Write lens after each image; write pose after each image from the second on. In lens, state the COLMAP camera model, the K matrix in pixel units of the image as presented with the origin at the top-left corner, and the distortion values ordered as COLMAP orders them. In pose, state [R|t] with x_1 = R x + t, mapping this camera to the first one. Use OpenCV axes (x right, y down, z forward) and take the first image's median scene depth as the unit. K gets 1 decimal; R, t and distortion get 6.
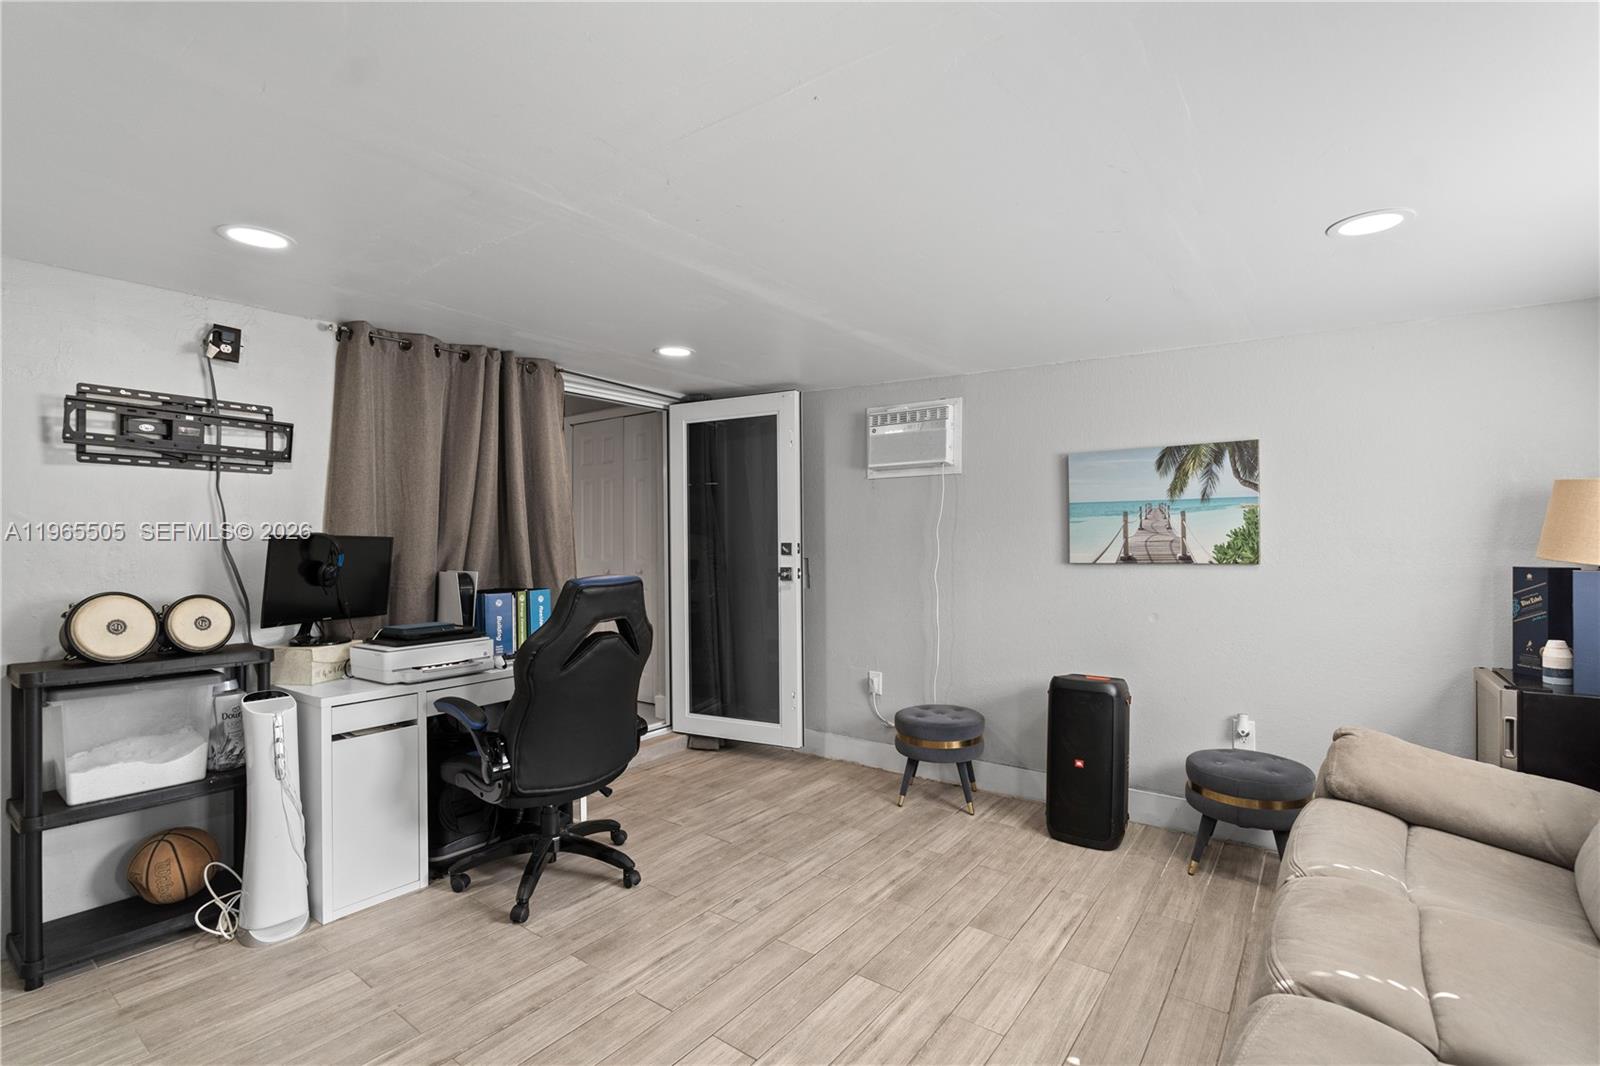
lens RADIAL K [[720.9, 0, 802.1], [0, 720.9, 544.5], [0, 0, 1]] dist [-0.006184, 0.001312]
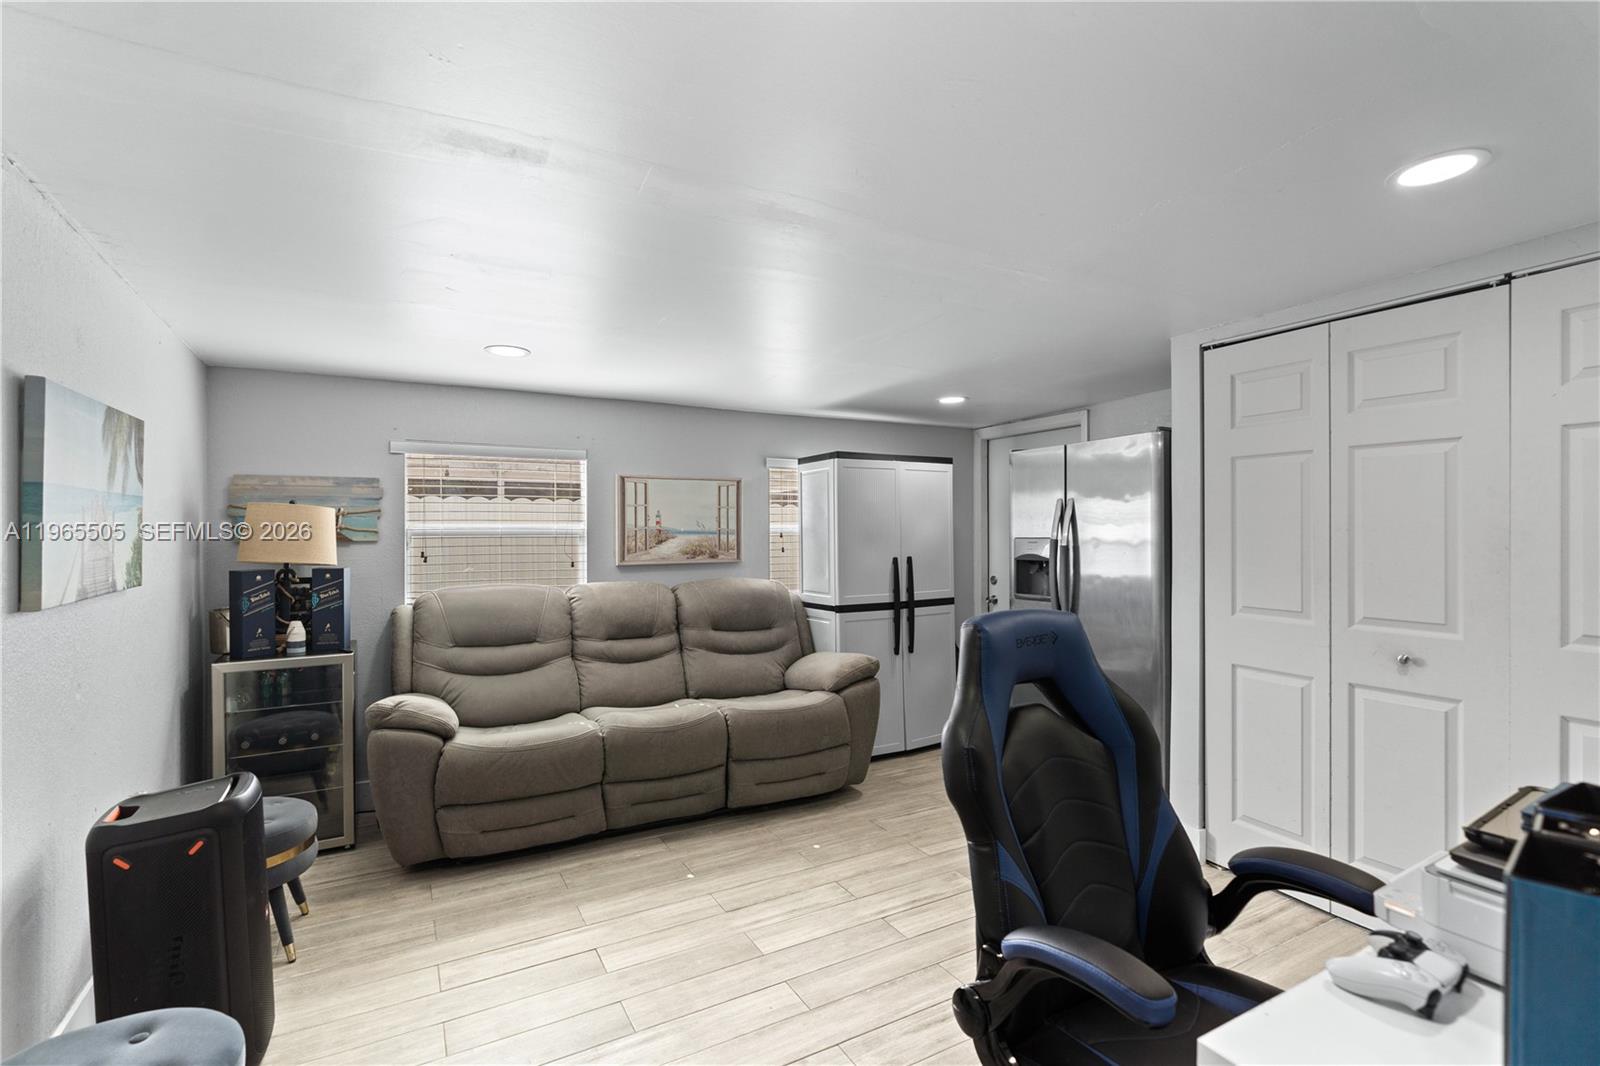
lens RADIAL K [[720.9, 0, 798.3], [0, 720.9, 534.1], [0, 0, 1]] dist [-0.006184, 0.001312]
pose [[-0.909833, 0.006358, 0.414925, -0.397454], [0.004151, 0.999972, -0.006221, -0.022745], [-0.414953, -0.003938, -0.909834, 1.848282]]
